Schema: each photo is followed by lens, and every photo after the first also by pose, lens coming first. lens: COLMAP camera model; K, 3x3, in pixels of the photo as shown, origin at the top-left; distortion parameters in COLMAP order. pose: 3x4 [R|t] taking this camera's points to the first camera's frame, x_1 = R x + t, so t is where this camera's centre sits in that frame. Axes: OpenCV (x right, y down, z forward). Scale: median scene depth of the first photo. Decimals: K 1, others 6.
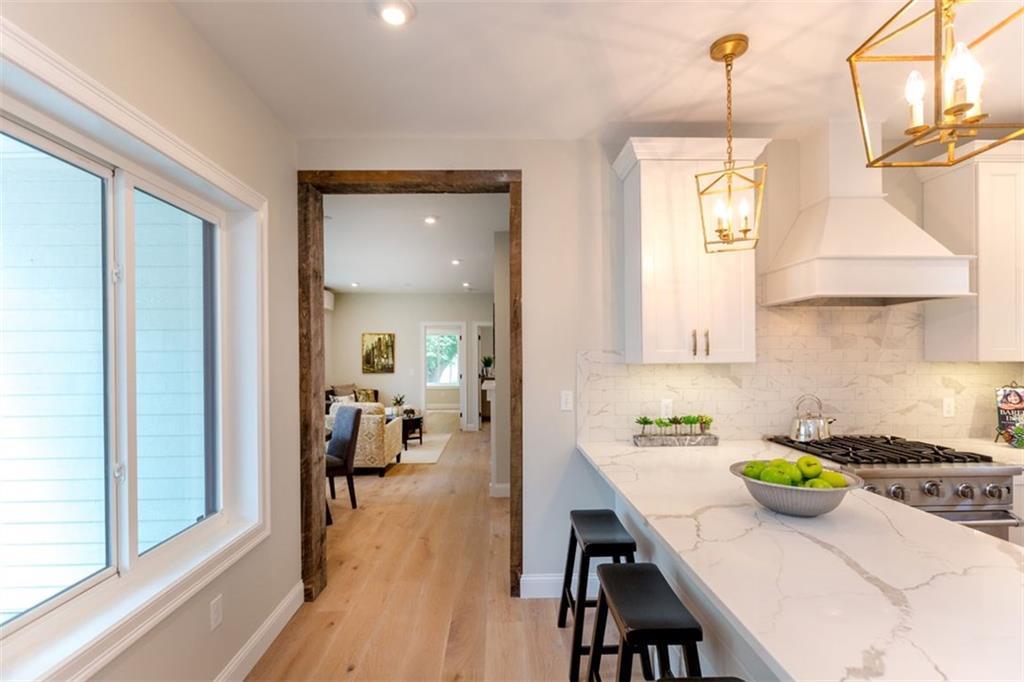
lens RADIAL K [[464.1, 0, 507.4], [0, 464.1, 358.3], [0, 0, 1]] dist [0.002328, -0.000376]
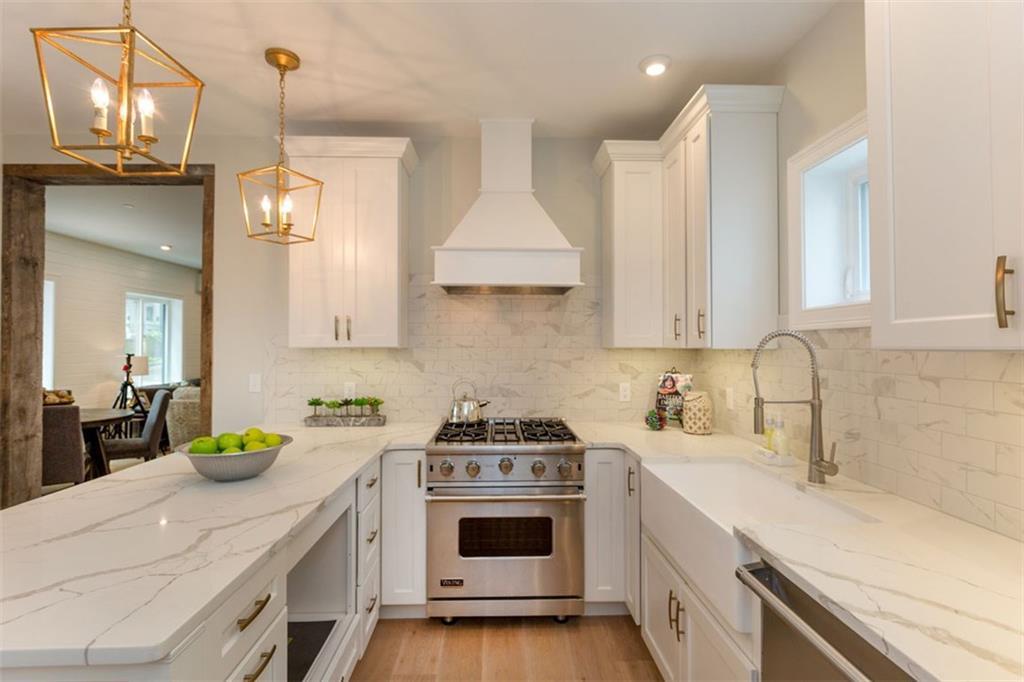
lens RADIAL K [[482.3, 0, 509.1], [0, 482.3, 338.5], [0, 0, 1]] dist [0.000921, -0.001220]
pose [[0.999964, 0.006486, -0.005503, 0.701307], [-0.006590, 0.999795, -0.019165, 0.007931], [0.005377, 0.019200, 0.999801, -0.086190]]
